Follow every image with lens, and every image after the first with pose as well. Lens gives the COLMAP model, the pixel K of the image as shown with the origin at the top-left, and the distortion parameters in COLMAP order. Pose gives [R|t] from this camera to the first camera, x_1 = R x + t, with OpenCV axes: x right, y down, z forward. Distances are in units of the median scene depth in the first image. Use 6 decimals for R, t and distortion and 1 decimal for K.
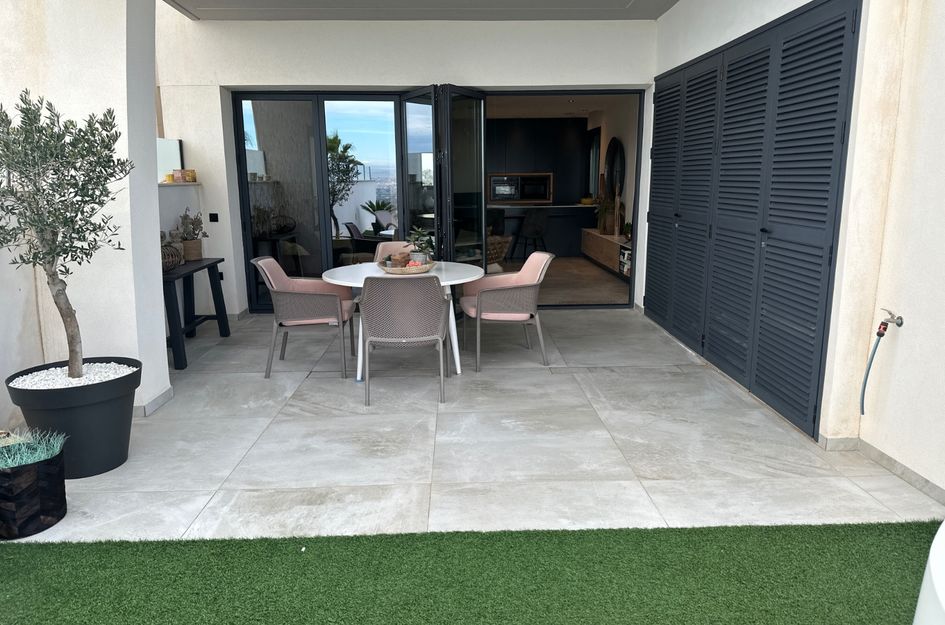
lens RADIAL K [[683.9, 0, 474.3], [0, 683.9, 333.2], [0, 0, 1]] dist [0.174169, -0.001376]
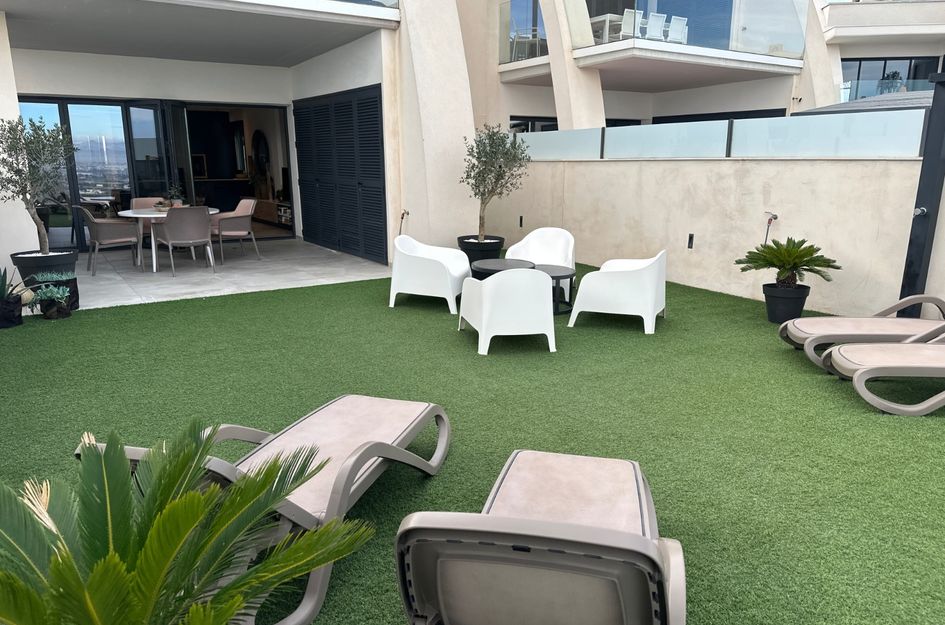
lens RADIAL K [[661.1, 0, 472.5], [0, 661.1, 312.5], [0, 0, 1]] dist [0.000456, -0.000424]
pose [[0.858896, -0.110662, 0.500051, -0.230207], [0.108135, 0.993550, 0.034139, 0.141505], [-0.500604, 0.024752, 0.865323, -0.597874]]
